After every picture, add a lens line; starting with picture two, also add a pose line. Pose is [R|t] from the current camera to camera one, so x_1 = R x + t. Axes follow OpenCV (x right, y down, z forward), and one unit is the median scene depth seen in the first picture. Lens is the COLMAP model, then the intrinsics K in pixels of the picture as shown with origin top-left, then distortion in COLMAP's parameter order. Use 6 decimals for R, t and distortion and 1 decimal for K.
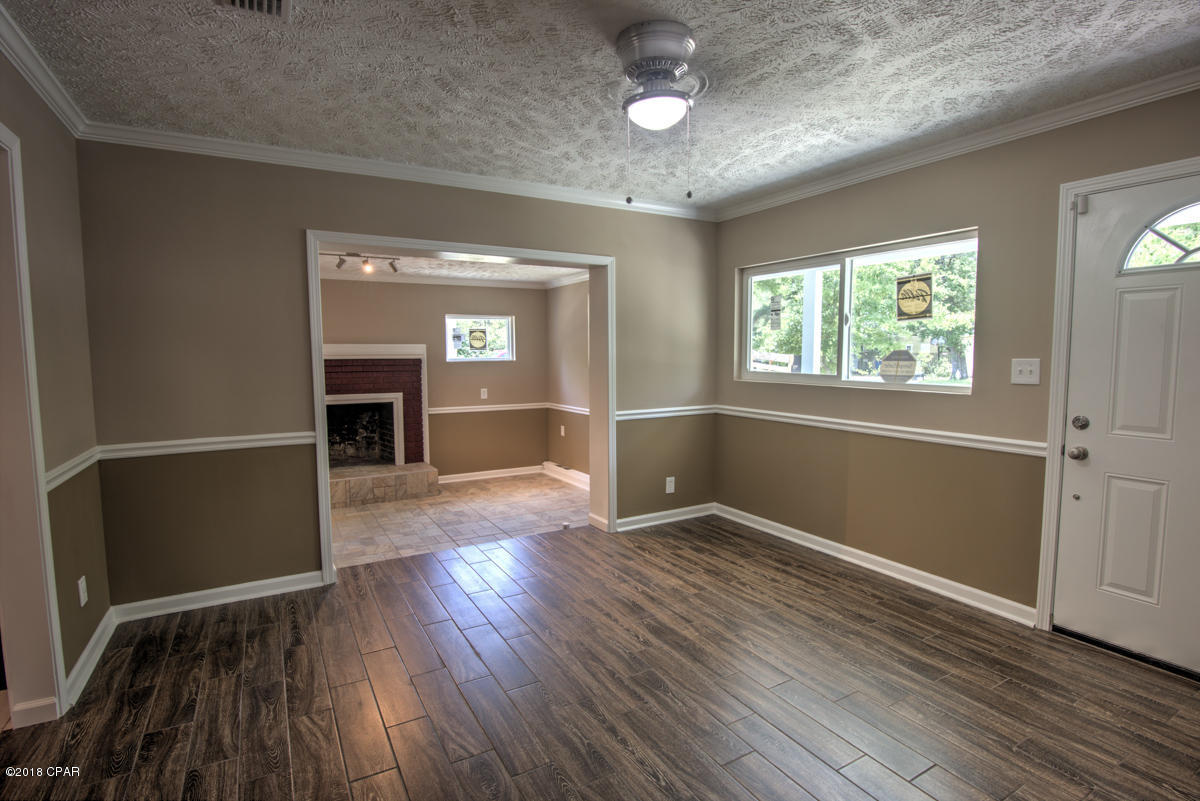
lens RADIAL K [[584.4, 0, 598.7], [0, 584.4, 397.6], [0, 0, 1]] dist [-0.020020, -0.000545]
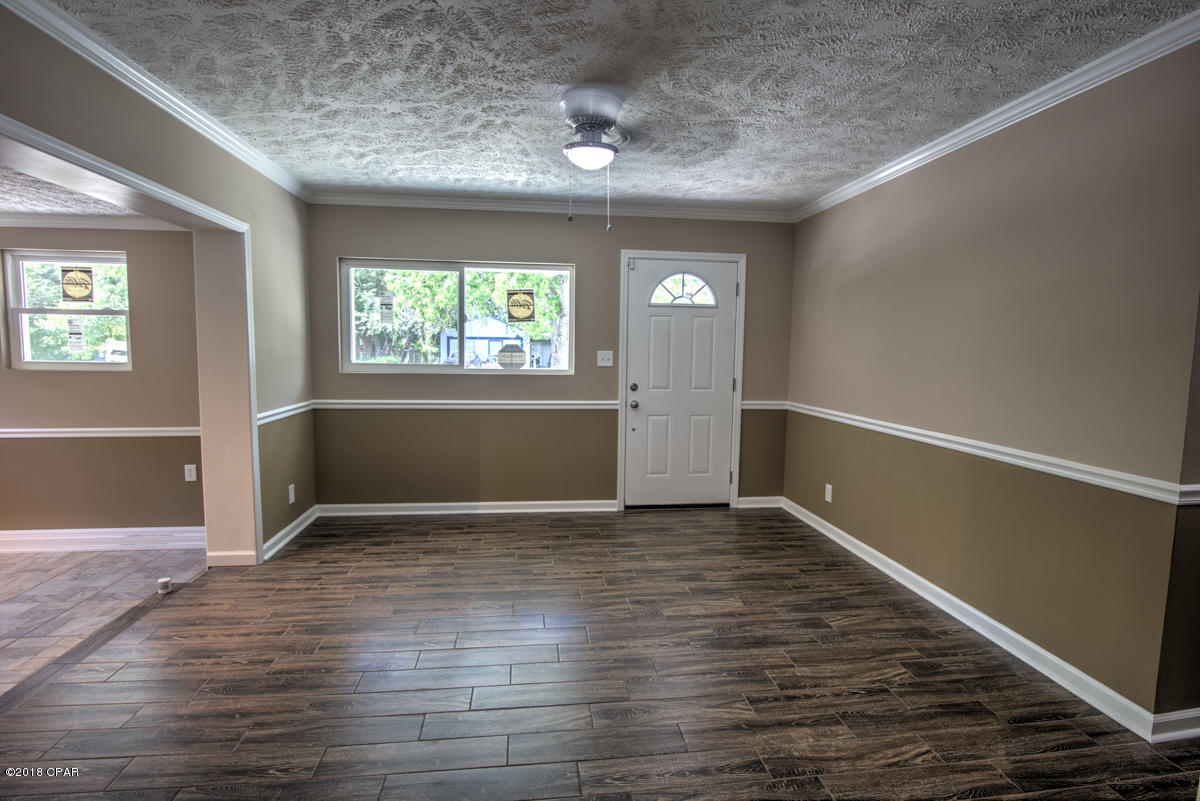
lens RADIAL K [[584.4, 0, 598.1], [0, 584.4, 398.0], [0, 0, 1]] dist [-0.020020, -0.000545]
pose [[0.387504, -0.071372, 0.919101, -0.730507], [0.057347, 0.996934, 0.053238, -0.021634], [-0.920082, 0.032078, 0.390409, 0.337850]]
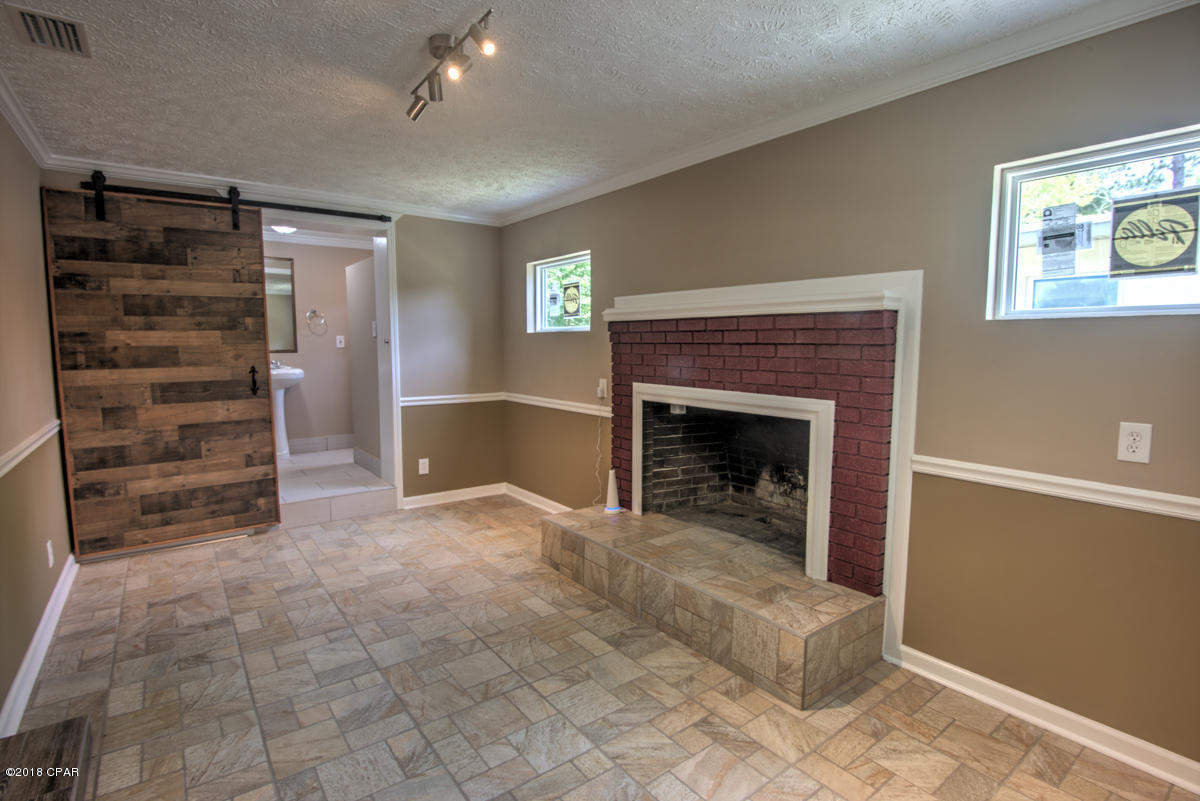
lens RADIAL K [[584.4, 0, 599.0], [0, 584.4, 400.0], [0, 0, 1]] dist [-0.020020, -0.000545]
pose [[0.127206, 0.098878, -0.986936, 0.052914], [-0.084570, 0.992477, 0.088533, -0.063865], [0.988264, 0.072203, 0.134611, 1.679998]]
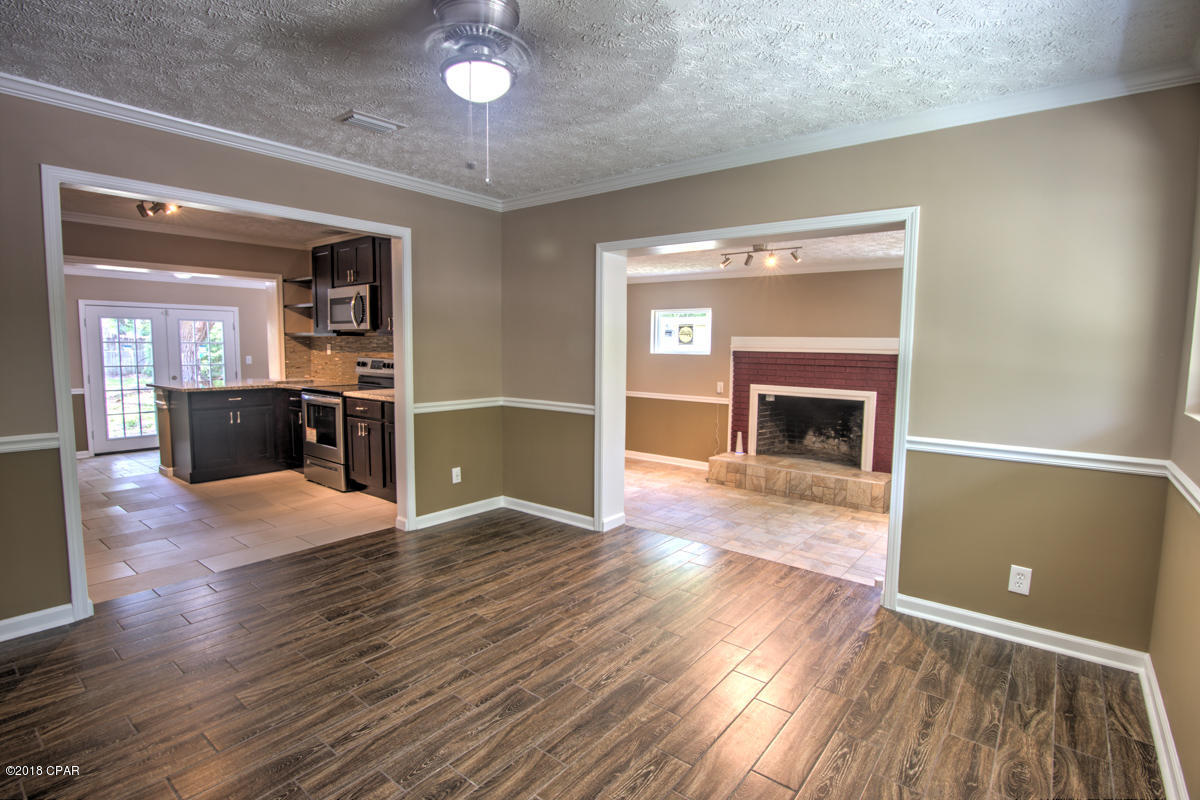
lens RADIAL K [[584.4, 0, 598.3], [0, 584.4, 402.0], [0, 0, 1]] dist [-0.020020, -0.000545]
pose [[0.364523, 0.101465, -0.925650, 0.714470], [-0.087988, 0.993351, 0.074236, -0.046738], [0.927028, 0.054385, 0.371027, 0.575344]]
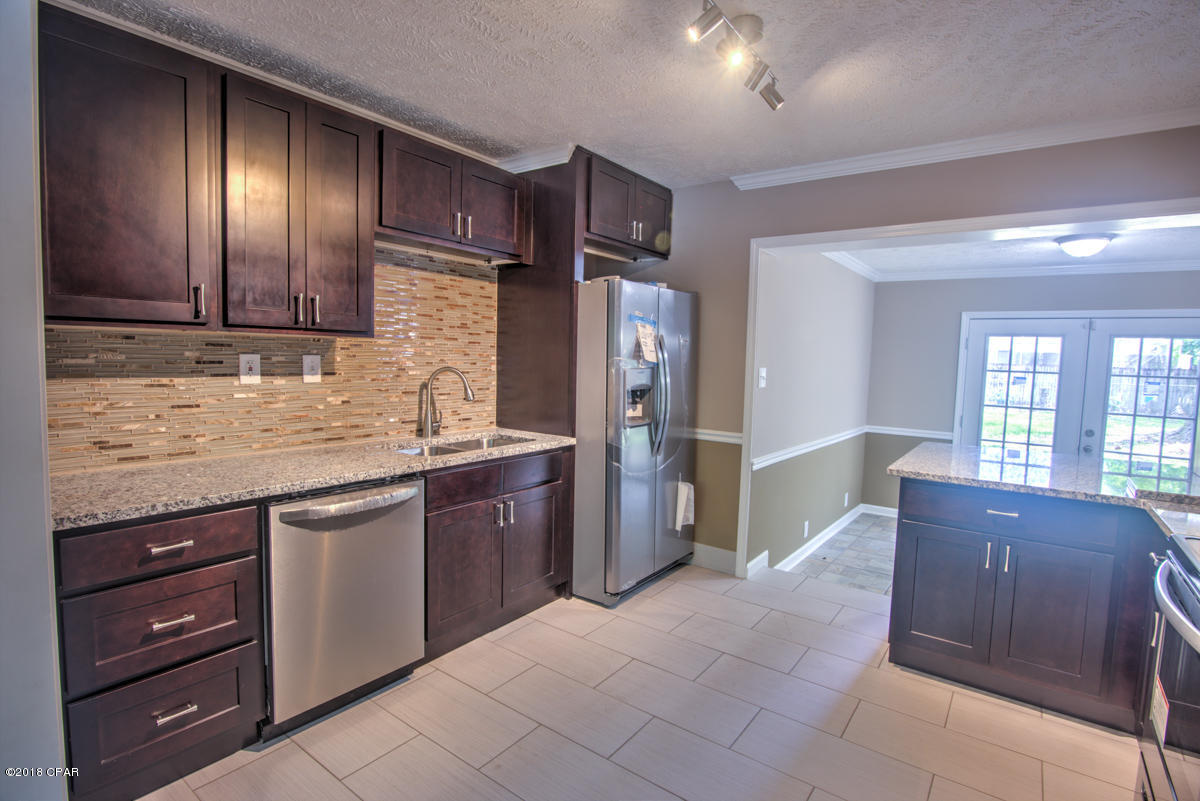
lens RADIAL K [[584.4, 0, 601.2], [0, 584.4, 400.7], [0, 0, 1]] dist [-0.020020, -0.000545]
pose [[-0.917568, 0.012537, -0.397382, -0.608669], [-0.053588, 0.986482, 0.154859, -0.050793], [0.393951, 0.163389, -0.904492, 0.635900]]
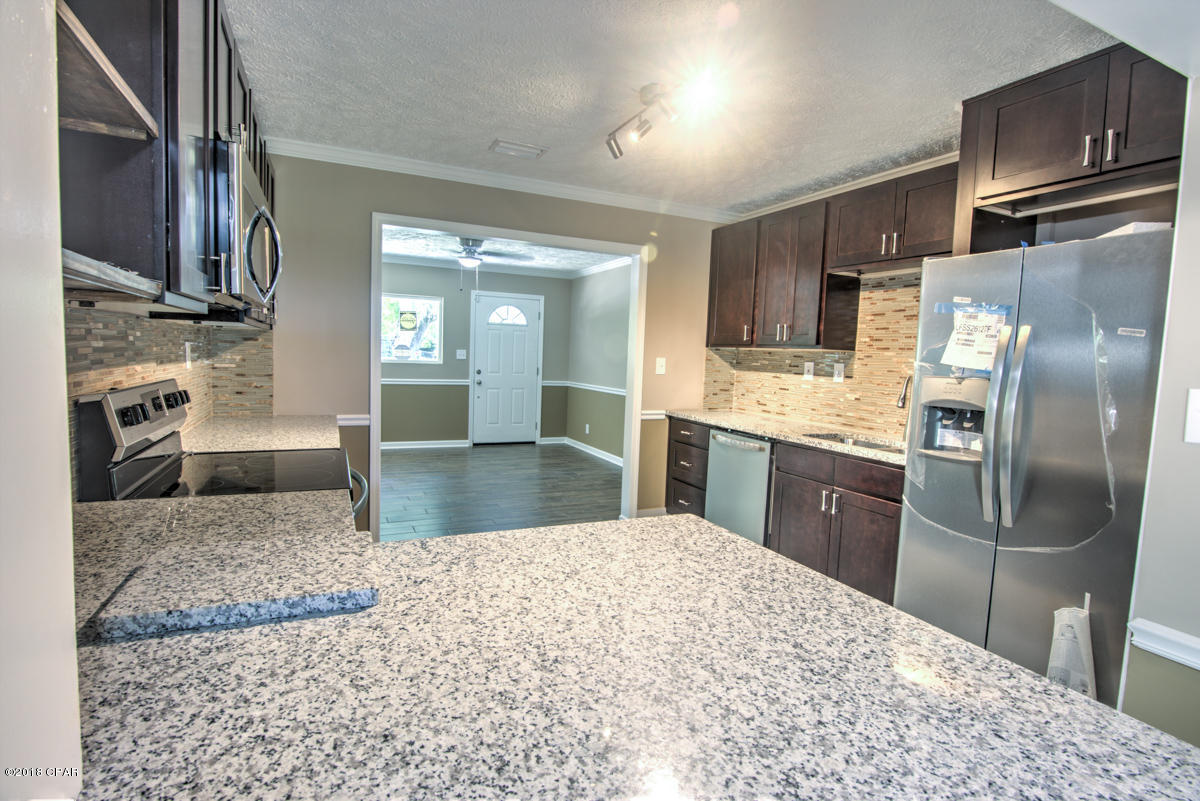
lens RADIAL K [[584.4, 0, 601.7], [0, 584.4, 402.7], [0, 0, 1]] dist [-0.020020, -0.000545]
pose [[0.079242, -0.075241, 0.994012, -1.795341], [0.042148, 0.996509, 0.072070, 0.009187], [-0.995964, 0.036185, 0.082137, 0.106097]]
